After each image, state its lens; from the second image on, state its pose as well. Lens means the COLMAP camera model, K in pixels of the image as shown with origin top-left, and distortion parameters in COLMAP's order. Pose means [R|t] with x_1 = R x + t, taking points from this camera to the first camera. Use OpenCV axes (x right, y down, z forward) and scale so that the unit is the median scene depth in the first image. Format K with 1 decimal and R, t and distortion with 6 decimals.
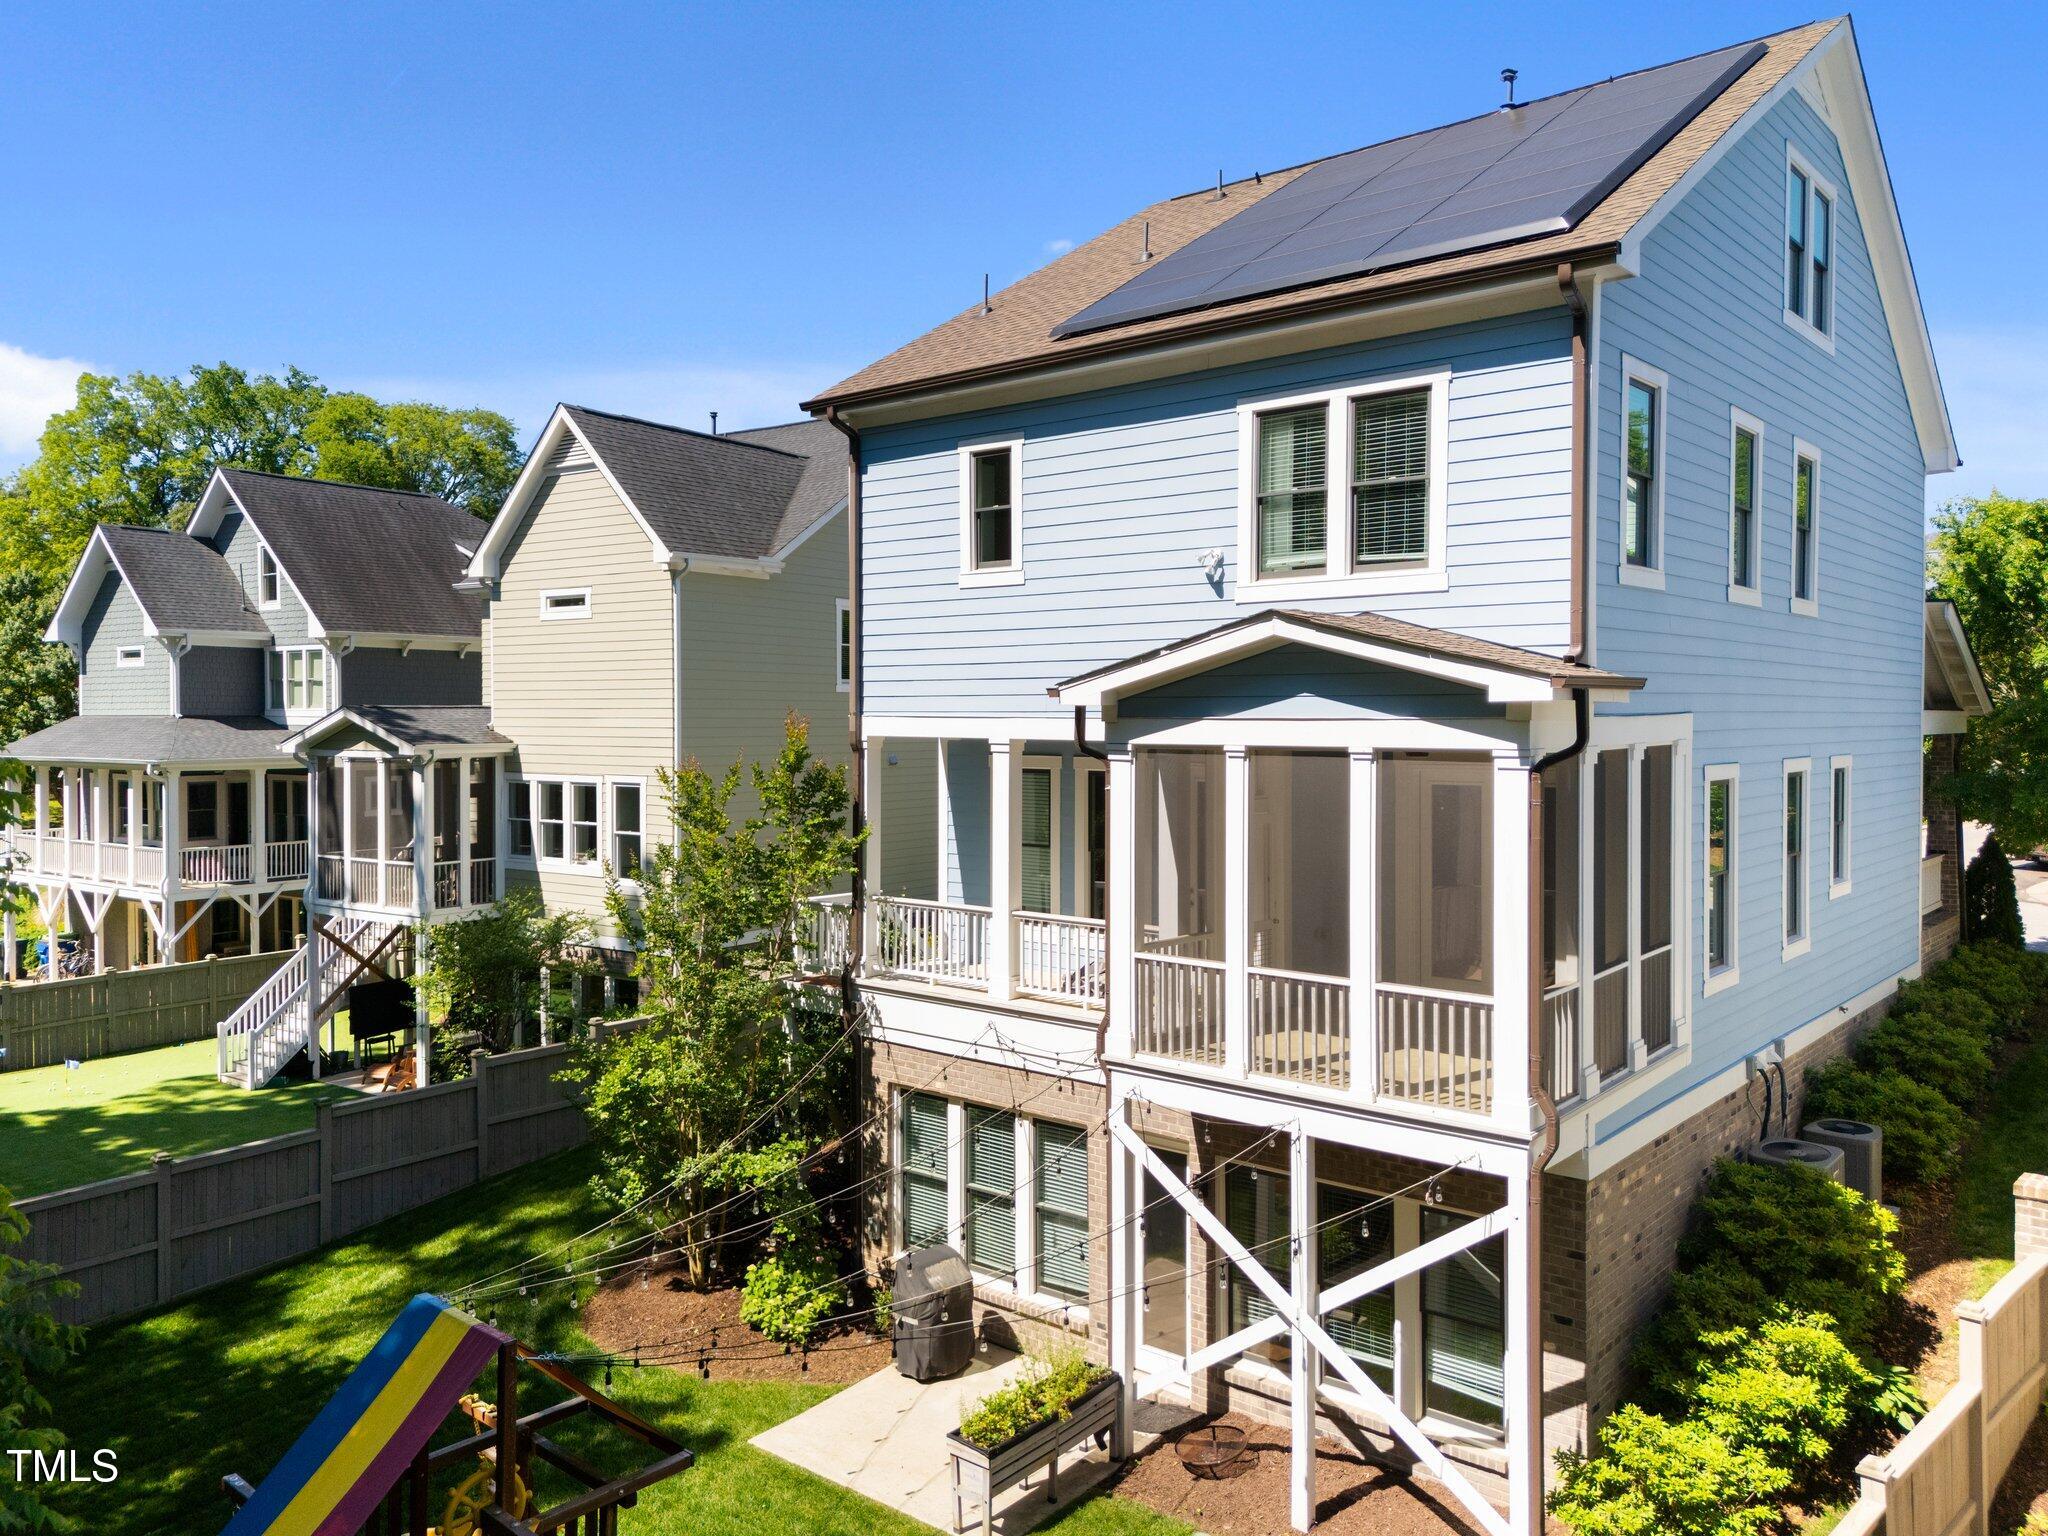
lens RADIAL K [[1502.8, 0, 928.9], [0, 1502.8, 767.1], [0, 0, 1]] dist [0.073301, -0.068976]
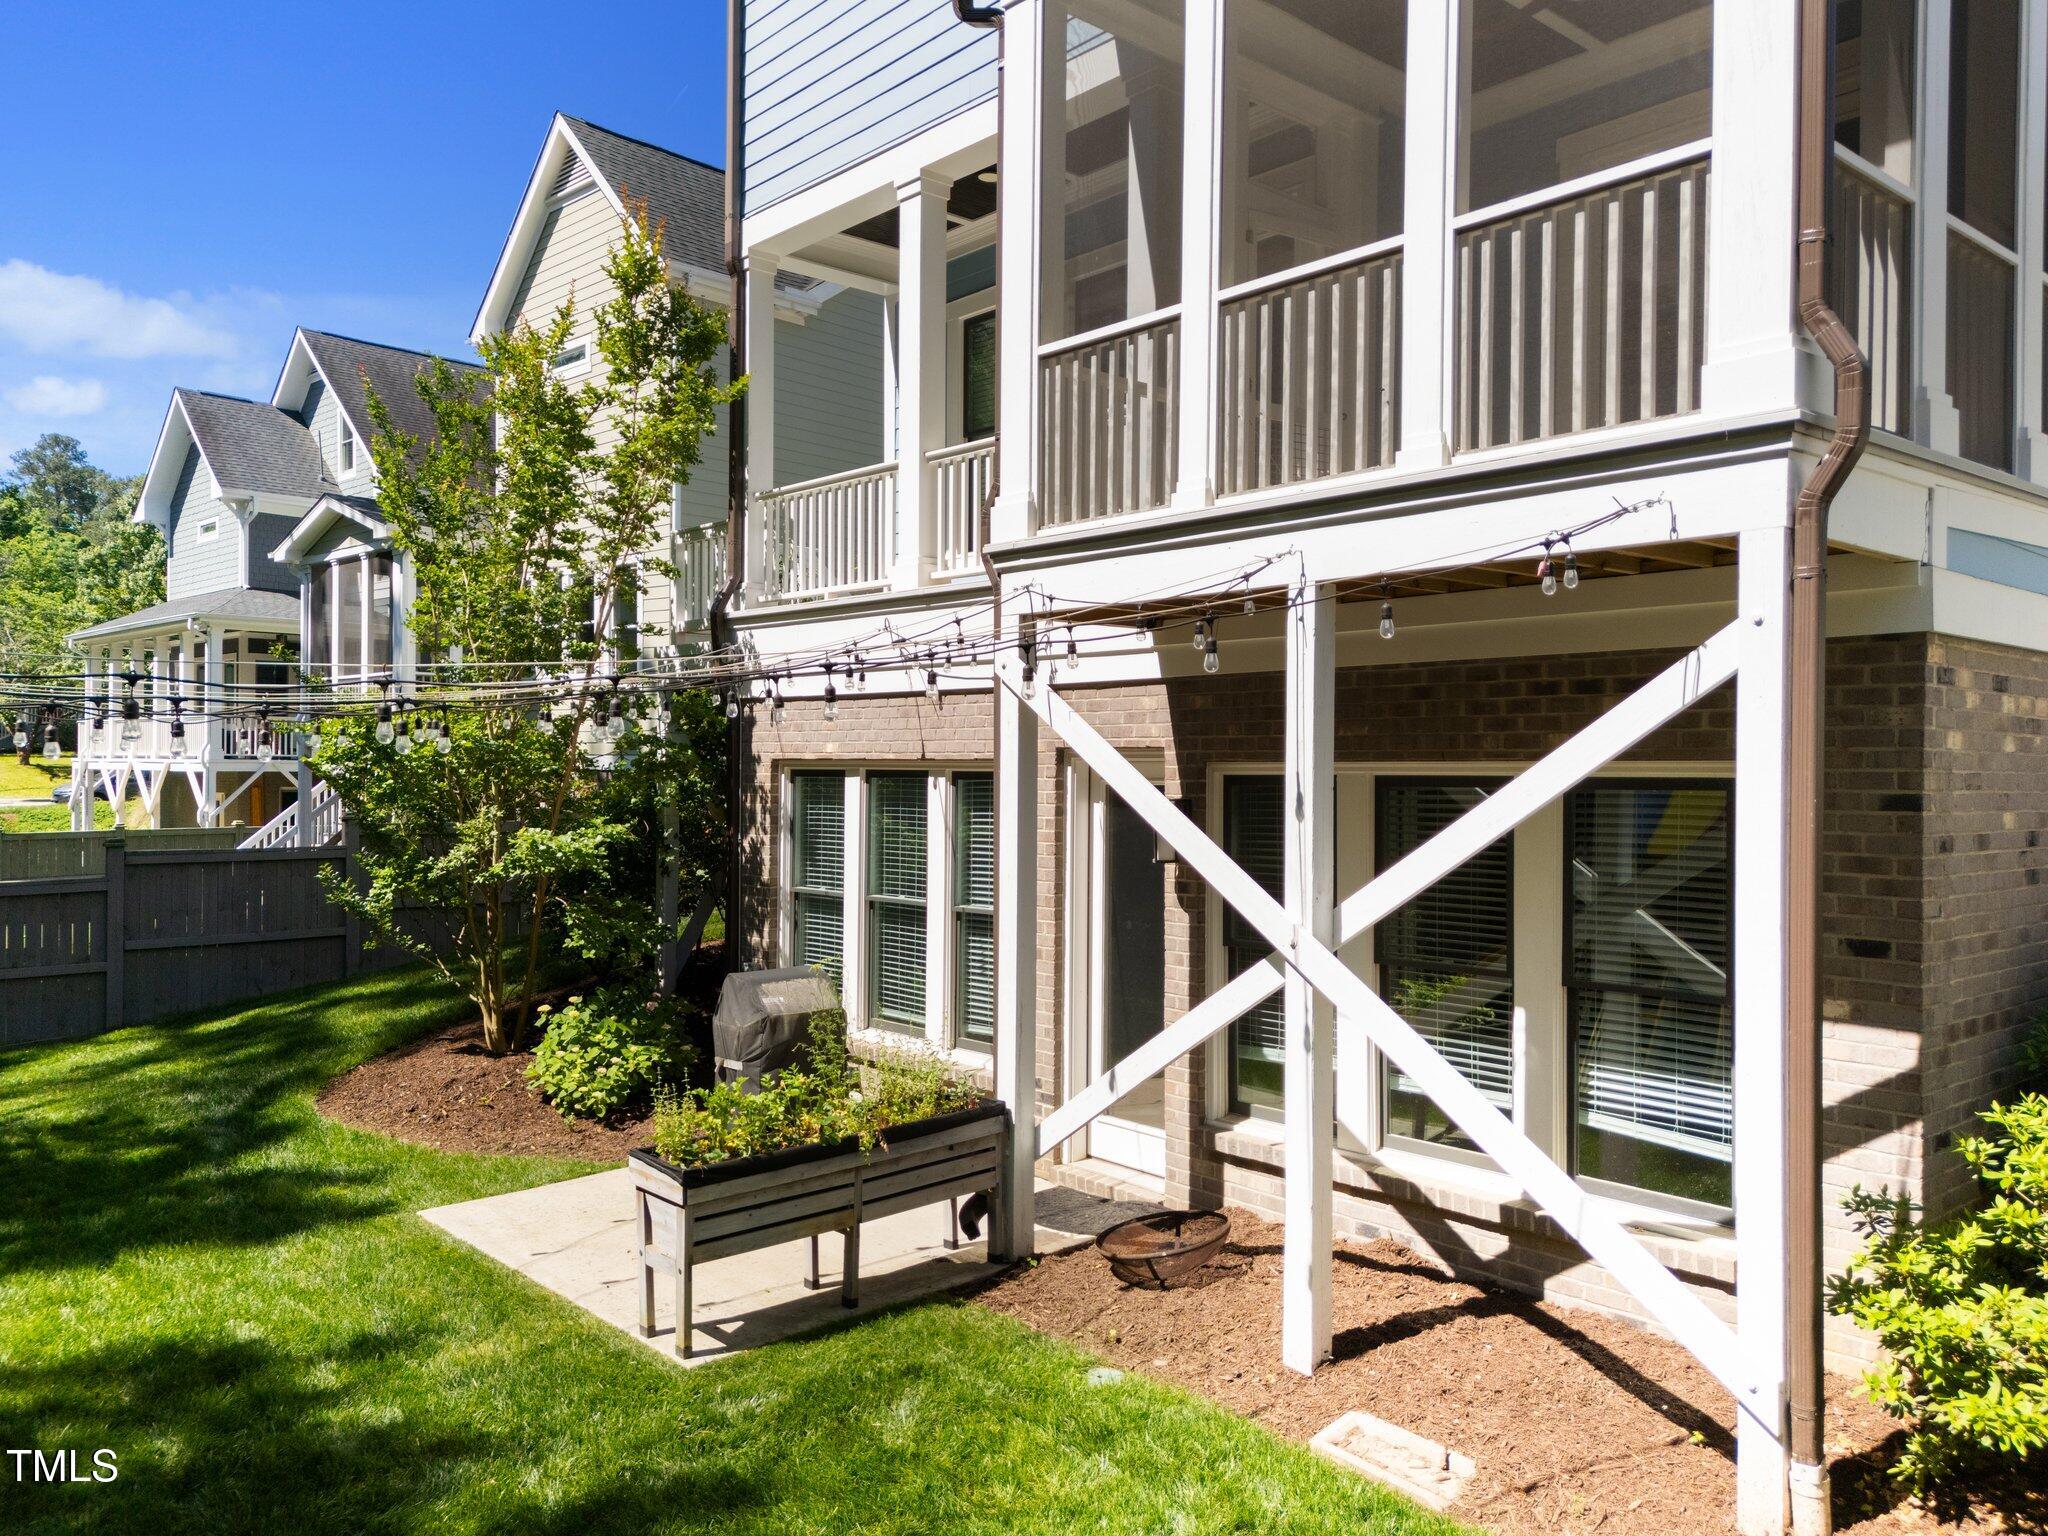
lens RADIAL K [[1502.8, 0, 928.9], [0, 1502.8, 767.1], [0, 0, 1]] dist [0.073301, -0.068976]
pose [[0.989434, 0.011368, -0.144538, 0.177684], [-0.014955, 0.999606, -0.023750, 0.289535], [0.144211, 0.025661, 0.989214, 0.443219]]
